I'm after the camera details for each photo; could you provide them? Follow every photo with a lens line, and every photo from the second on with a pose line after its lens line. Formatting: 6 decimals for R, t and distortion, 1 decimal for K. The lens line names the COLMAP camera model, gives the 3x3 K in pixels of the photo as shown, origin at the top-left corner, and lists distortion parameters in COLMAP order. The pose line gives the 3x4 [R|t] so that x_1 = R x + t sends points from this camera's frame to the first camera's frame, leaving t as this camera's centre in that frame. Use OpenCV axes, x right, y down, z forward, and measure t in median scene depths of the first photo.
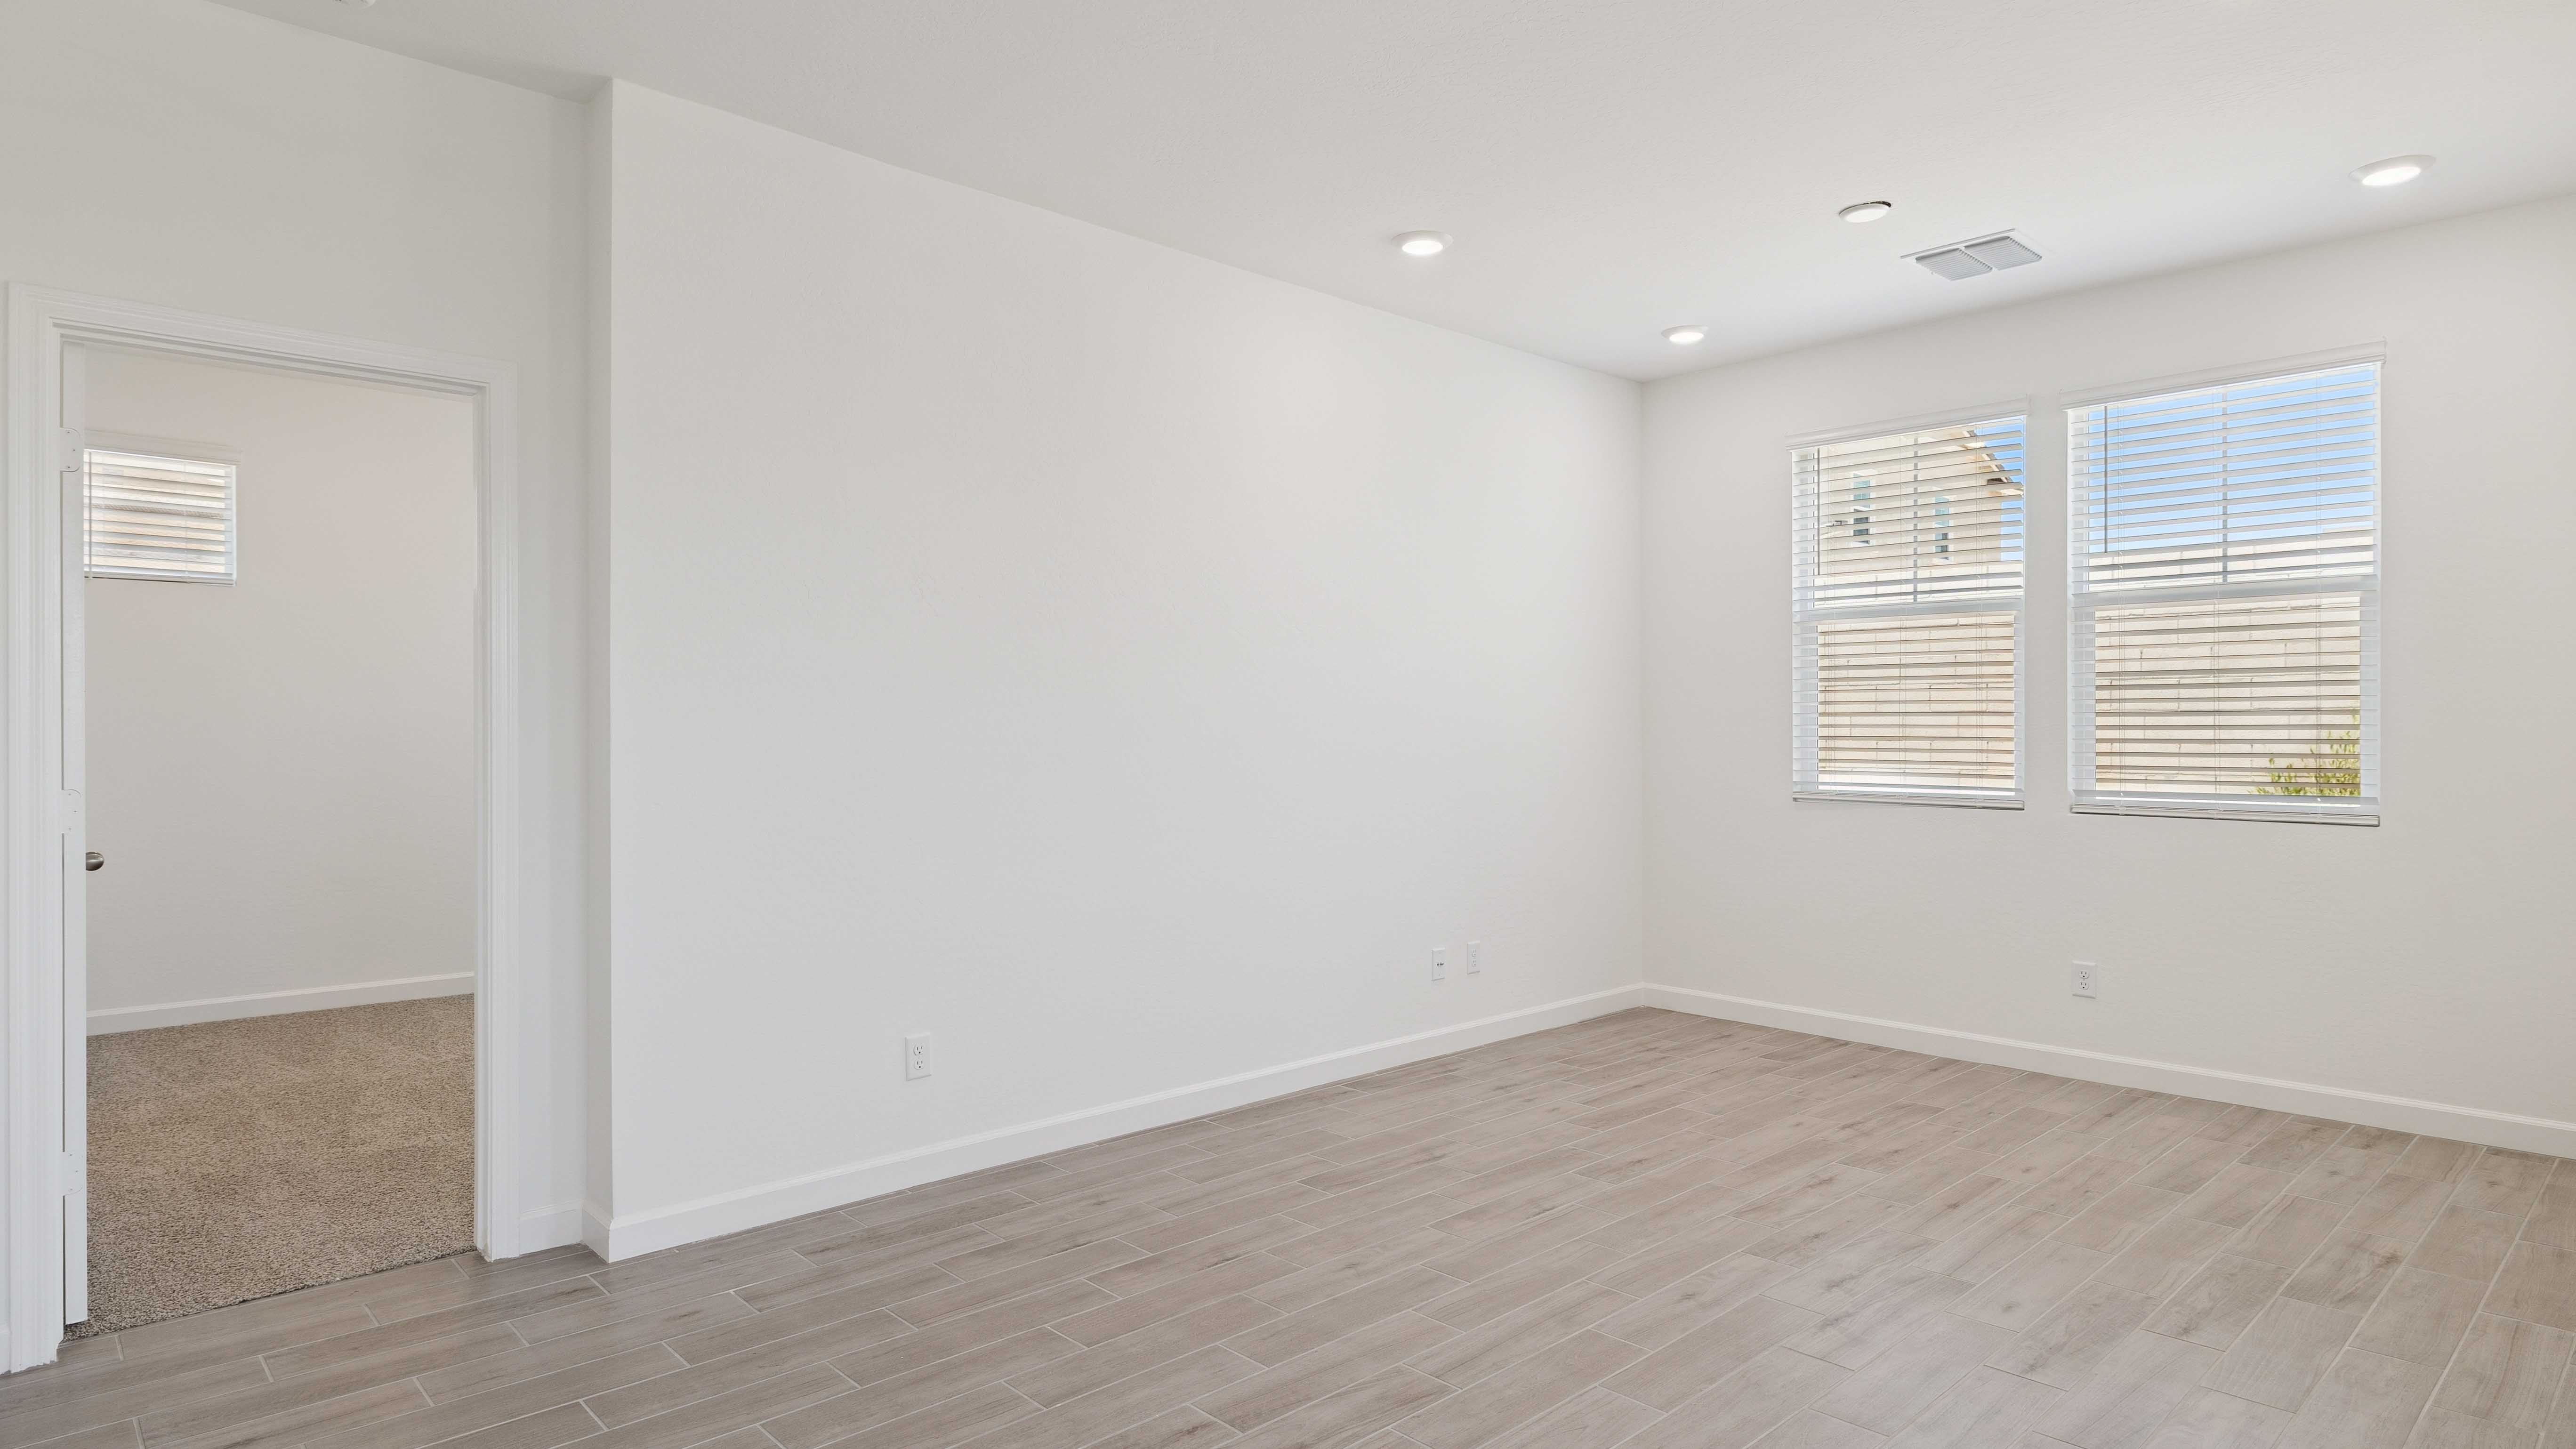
lens RADIAL K [[1387.1, 0, 1271.2], [0, 1387.1, 721.5], [0, 0, 1]] dist [-0.018106, 0.002048]
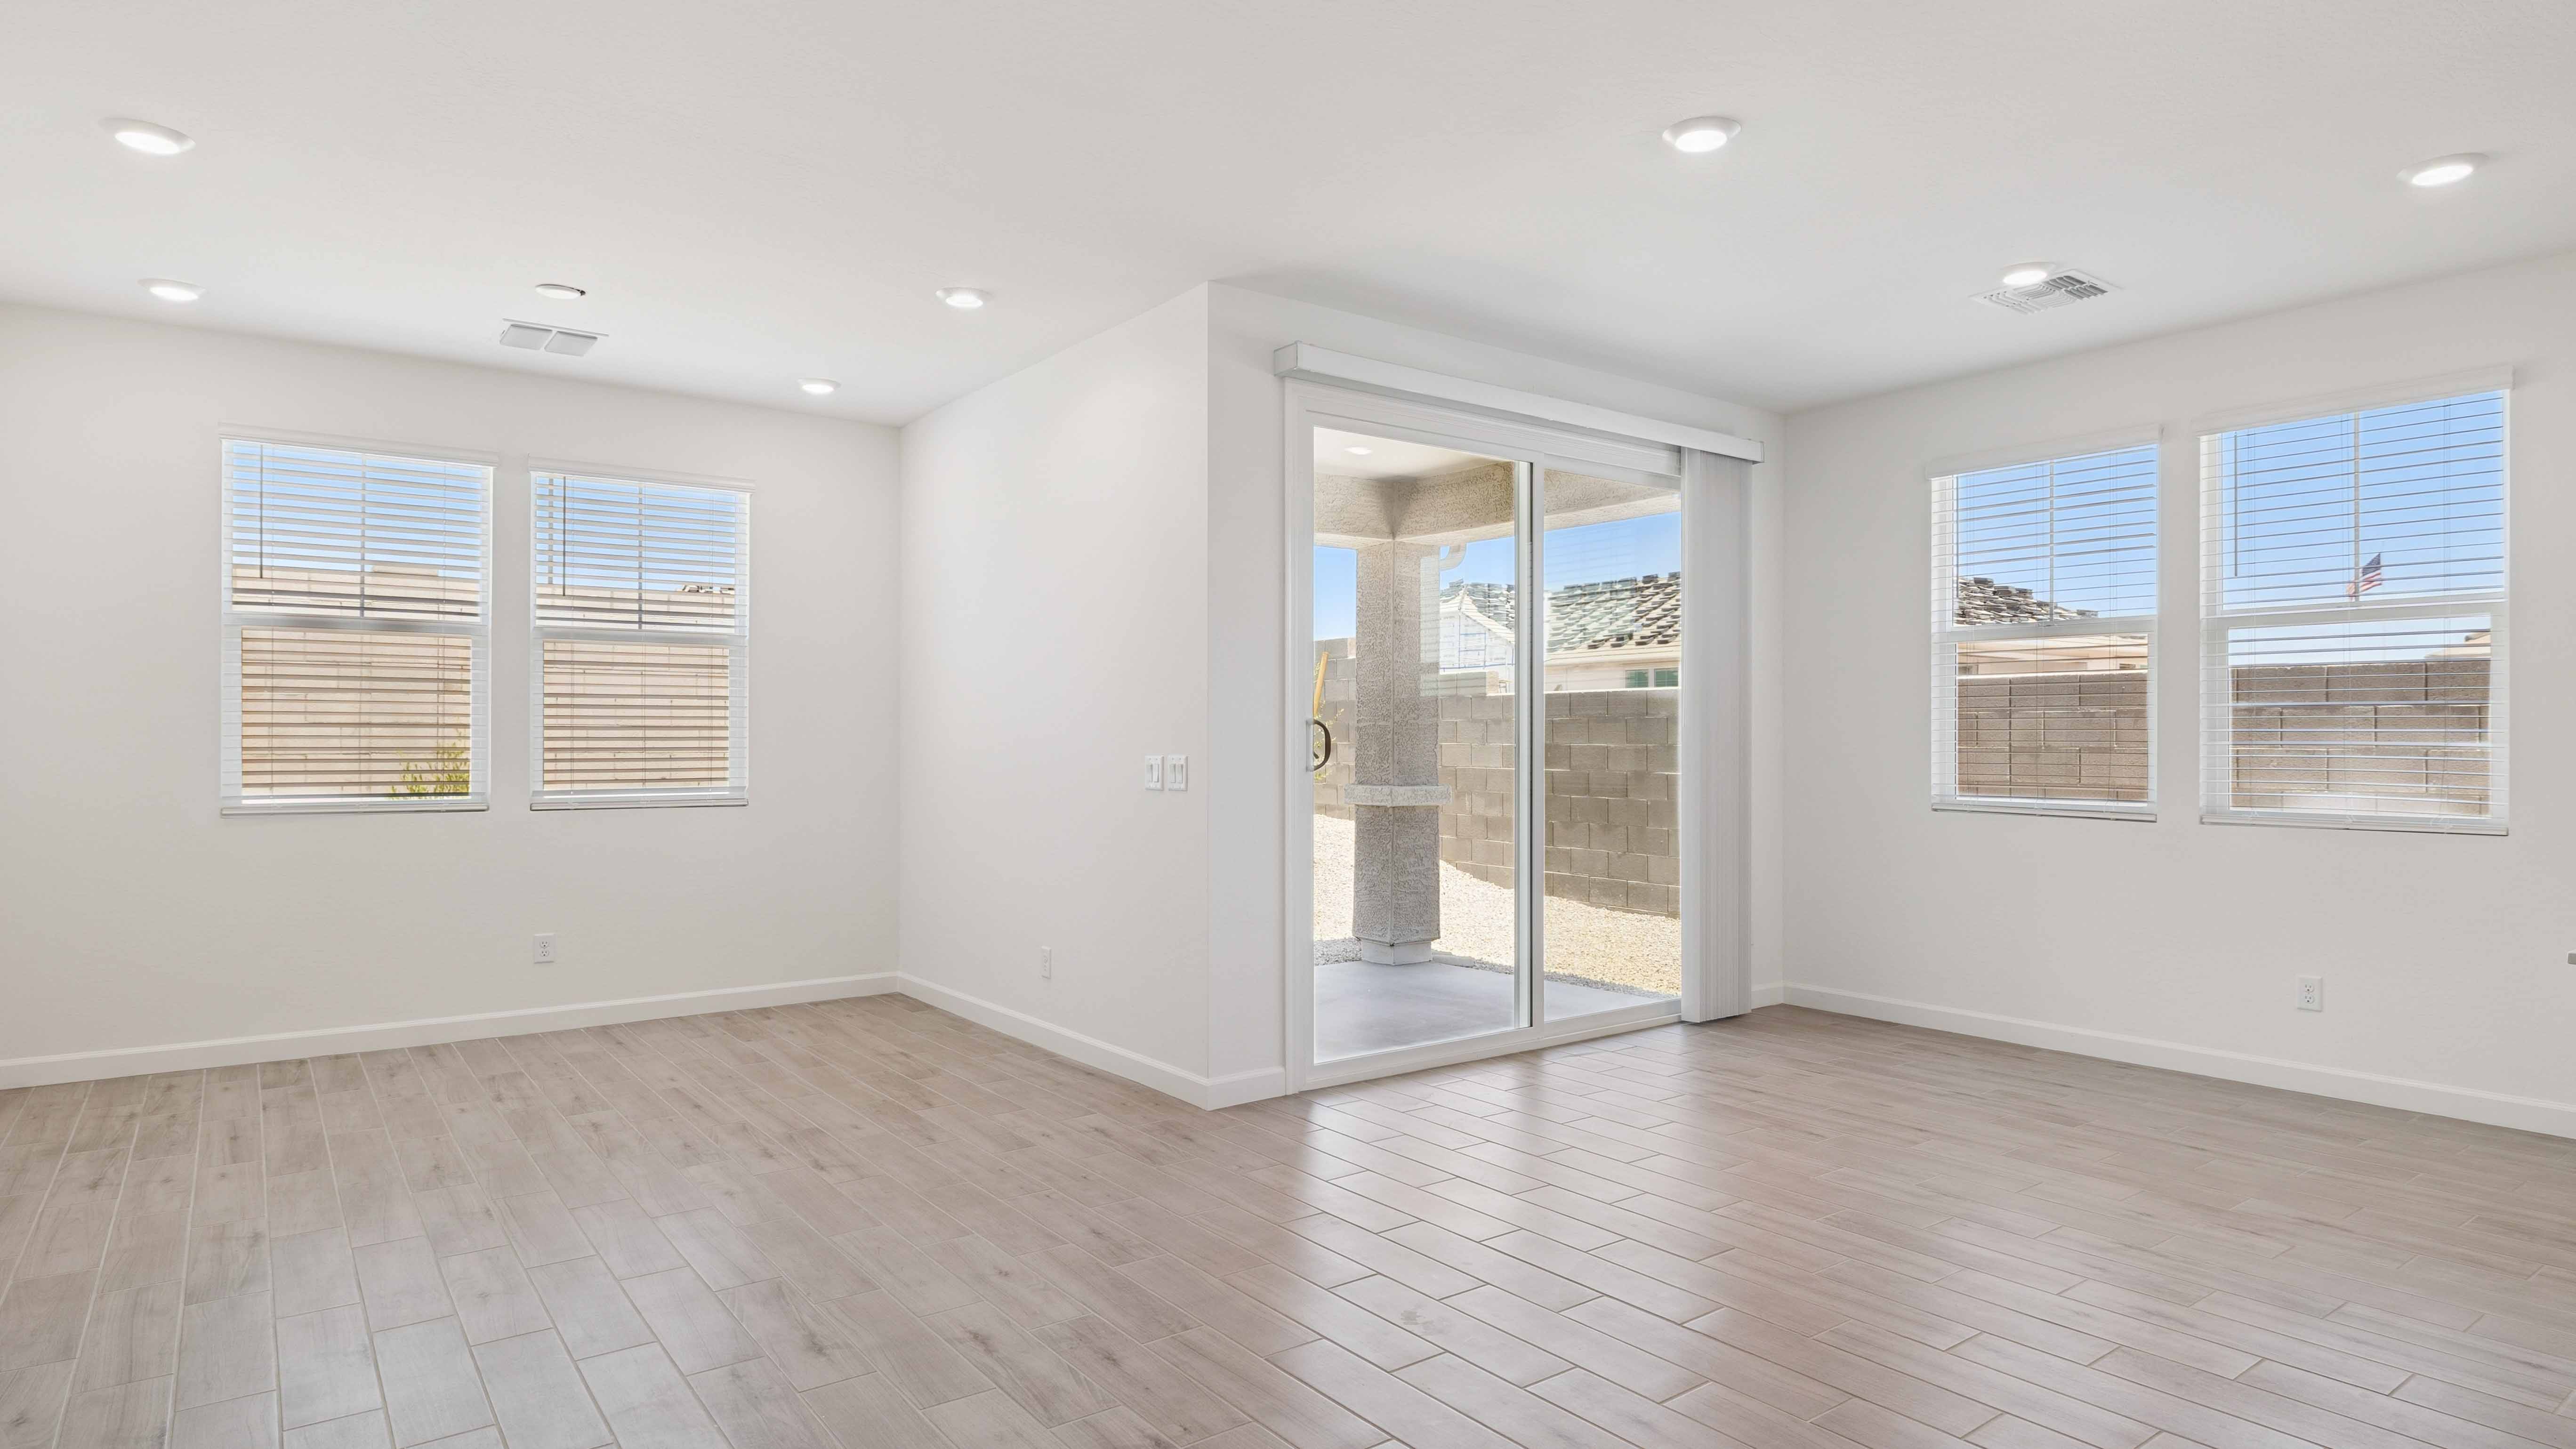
lens RADIAL K [[1387.1, 0, 1272.1], [0, 1387.1, 737.1], [0, 0, 1]] dist [-0.018106, 0.002048]
pose [[0.126086, 0.003553, 0.992013, -0.584045], [-0.003795, 0.999988, -0.003099, 0.004364], [-0.992012, -0.003374, 0.126098, 0.239899]]
